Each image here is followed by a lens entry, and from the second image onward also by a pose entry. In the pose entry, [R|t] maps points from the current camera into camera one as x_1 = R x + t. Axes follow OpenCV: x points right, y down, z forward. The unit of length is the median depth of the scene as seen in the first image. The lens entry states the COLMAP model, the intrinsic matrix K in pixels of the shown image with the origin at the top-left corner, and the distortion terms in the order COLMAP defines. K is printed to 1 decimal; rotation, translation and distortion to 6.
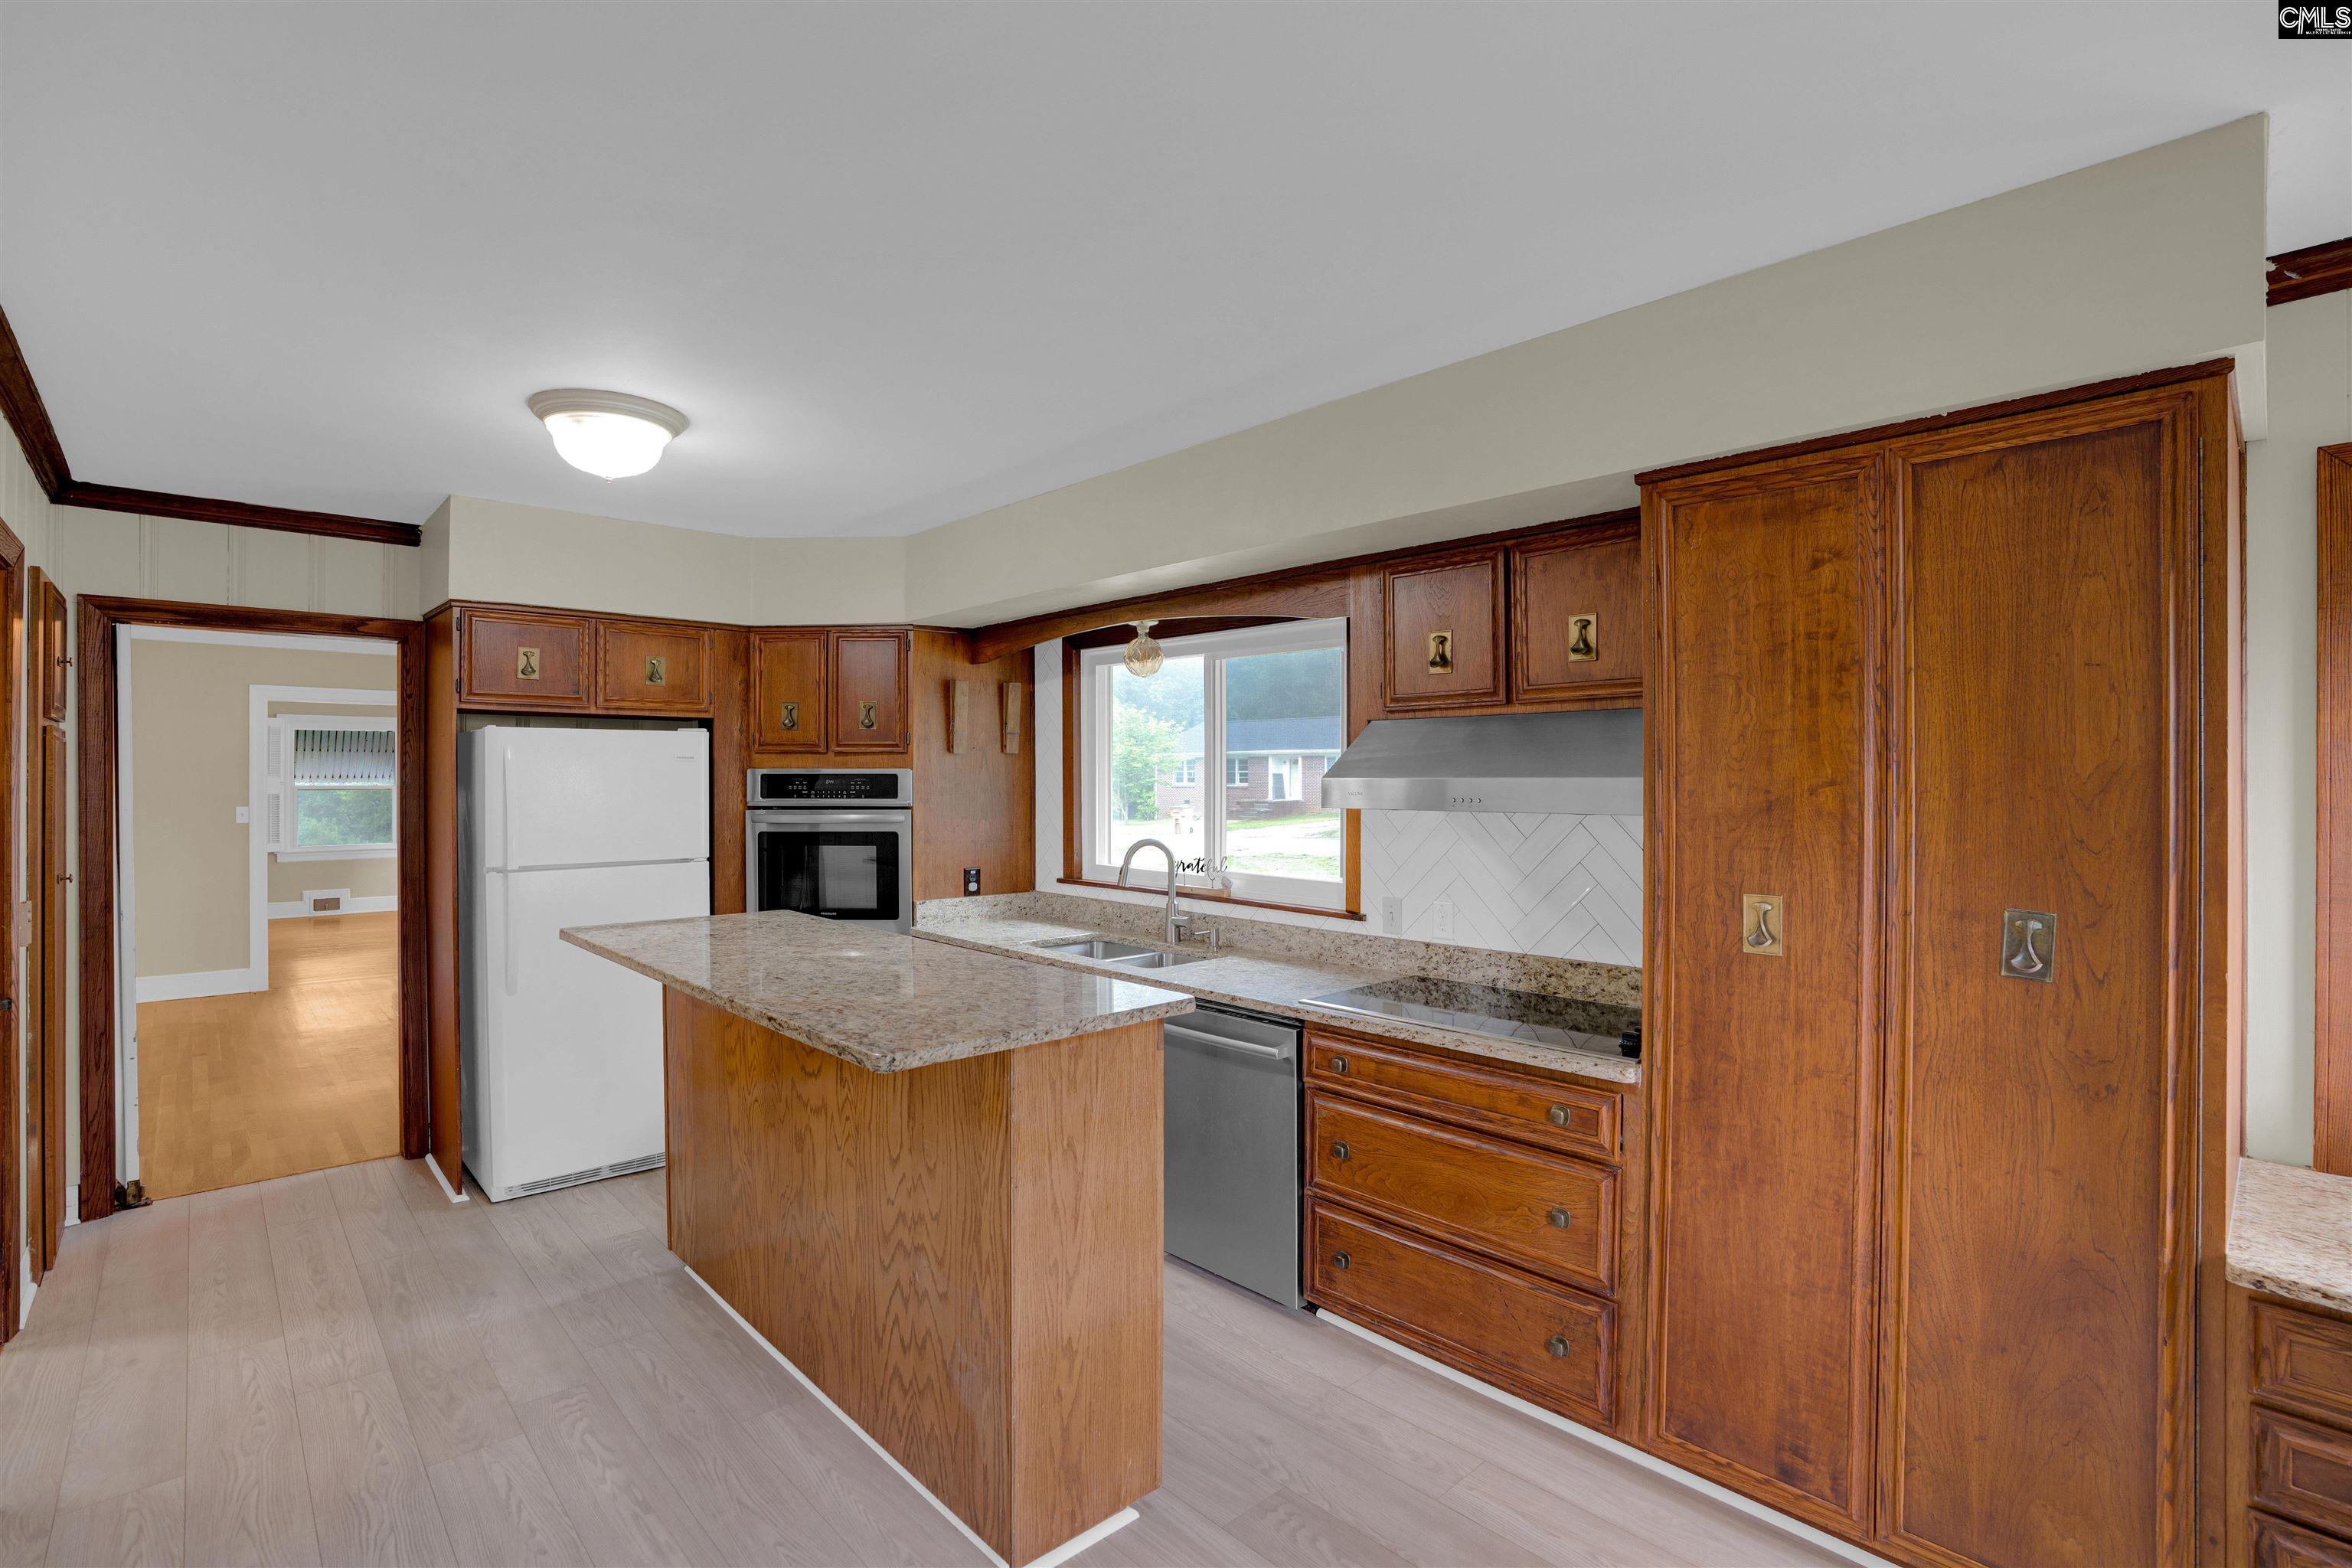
lens RADIAL K [[1103.7, 0, 1176.0], [0, 1103.7, 784.0], [0, 0, 1]] dist [-0.027329, 0.004719]
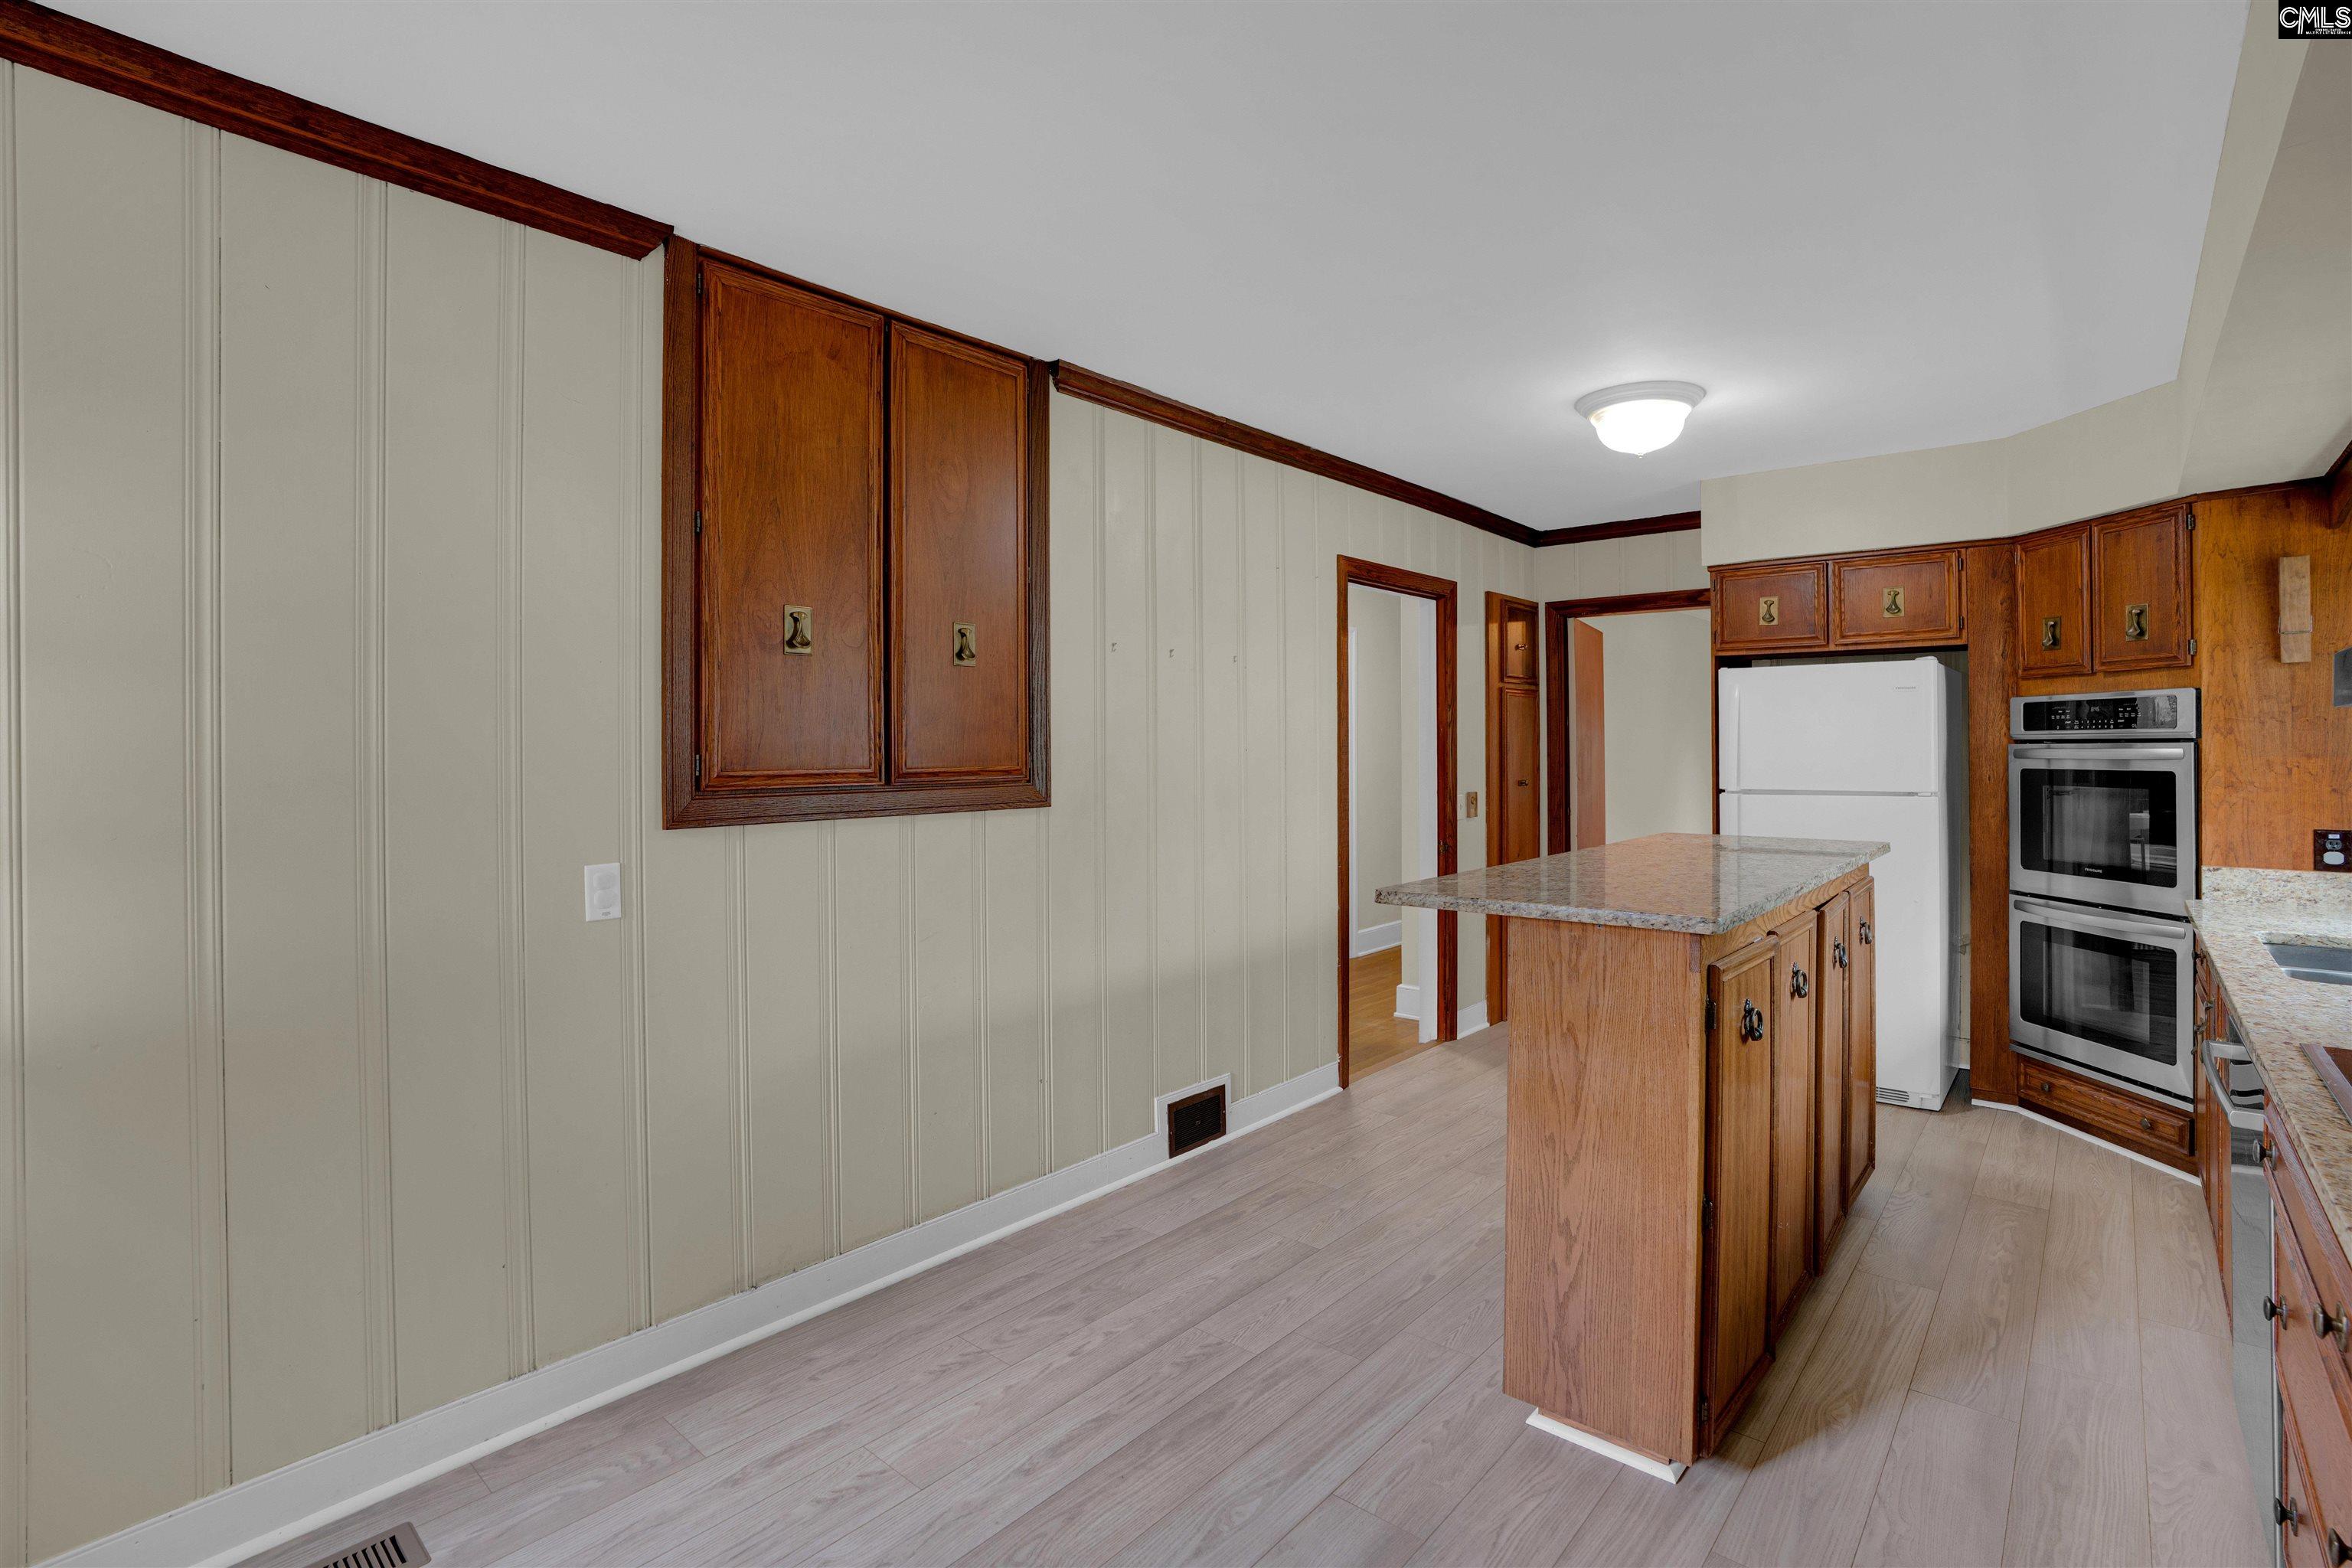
lens RADIAL K [[1114.4, 0, 1240.2], [0, 1114.4, 746.4], [0, 0, 1]] dist [0.001867, 0.000600]
pose [[0.157716, -0.002696, -0.987481, 0.407041], [-0.003077, 0.999990, -0.003221, 0.030847], [0.987480, 0.003546, 0.157706, 0.244106]]
